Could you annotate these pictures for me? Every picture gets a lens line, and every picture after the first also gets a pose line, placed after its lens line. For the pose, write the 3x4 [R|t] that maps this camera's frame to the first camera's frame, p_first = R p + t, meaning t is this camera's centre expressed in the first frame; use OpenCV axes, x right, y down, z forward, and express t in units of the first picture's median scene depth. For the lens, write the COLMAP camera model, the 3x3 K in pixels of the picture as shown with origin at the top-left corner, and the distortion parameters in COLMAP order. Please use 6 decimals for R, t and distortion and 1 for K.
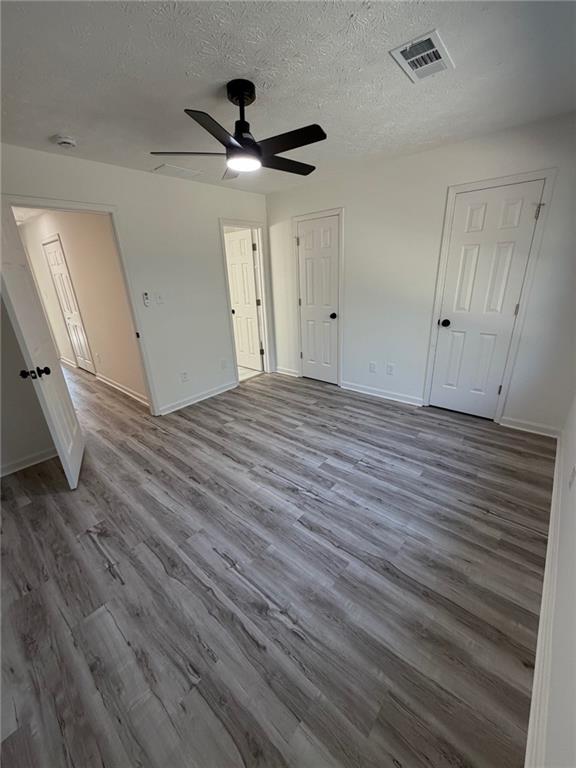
lens RADIAL K [[304.9, 0, 288.7], [0, 304.9, 381.6], [0, 0, 1]] dist [-0.000024, -0.000001]
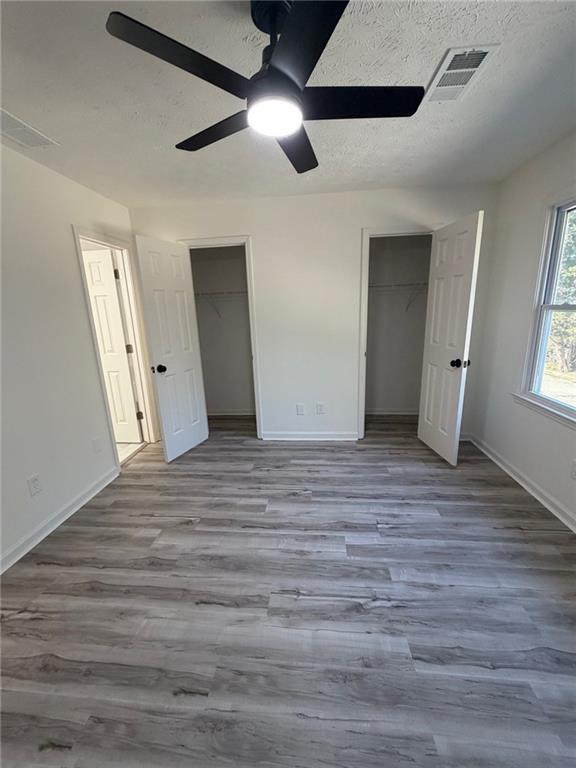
lens RADIAL K [[304.9, 0, 290.7], [0, 304.9, 382.1], [0, 0, 1]] dist [-0.000024, -0.000001]
pose [[0.815172, -0.122736, 0.566066, -0.339971], [0.199336, 0.977040, -0.075213, -0.088057], [-0.543838, 0.174149, 0.820922, 0.359255]]
